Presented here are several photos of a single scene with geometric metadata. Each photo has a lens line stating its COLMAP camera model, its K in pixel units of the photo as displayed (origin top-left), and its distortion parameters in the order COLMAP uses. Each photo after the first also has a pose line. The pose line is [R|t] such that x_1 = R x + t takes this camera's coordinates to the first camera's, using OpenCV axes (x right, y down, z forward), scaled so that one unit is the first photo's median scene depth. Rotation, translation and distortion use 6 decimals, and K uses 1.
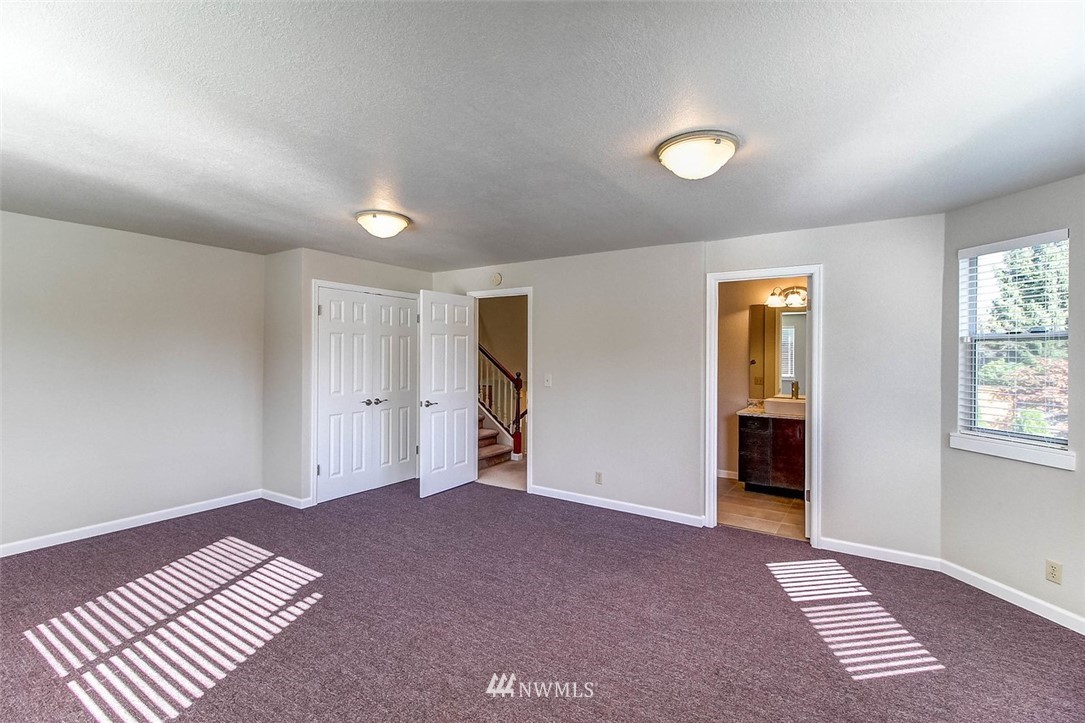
lens RADIAL K [[499.1, 0, 542.1], [0, 499.1, 363.6], [0, 0, 1]] dist [-0.004663, -0.003096]
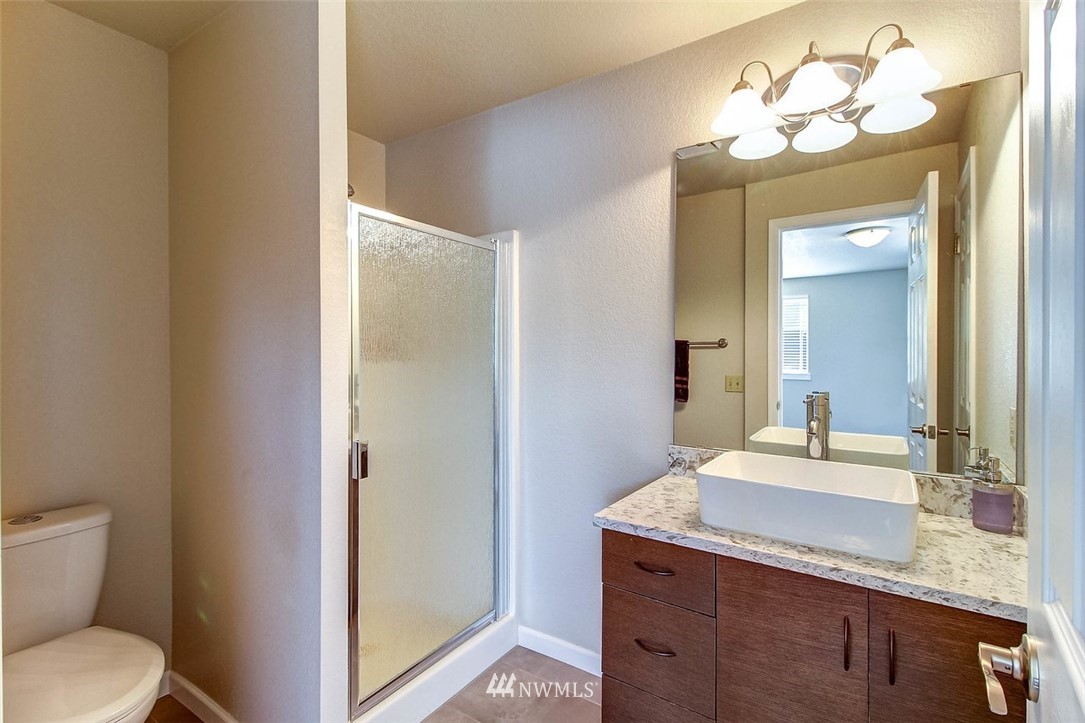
lens RADIAL K [[499.1, 0, 543.8], [0, 499.1, 362.7], [0, 0, 1]] dist [-0.004663, -0.003096]
pose [[0.999663, -0.018867, -0.017853, 0.335708], [0.018781, 0.999811, -0.004963, 0.016839], [0.017943, 0.004626, 0.999828, 0.670788]]
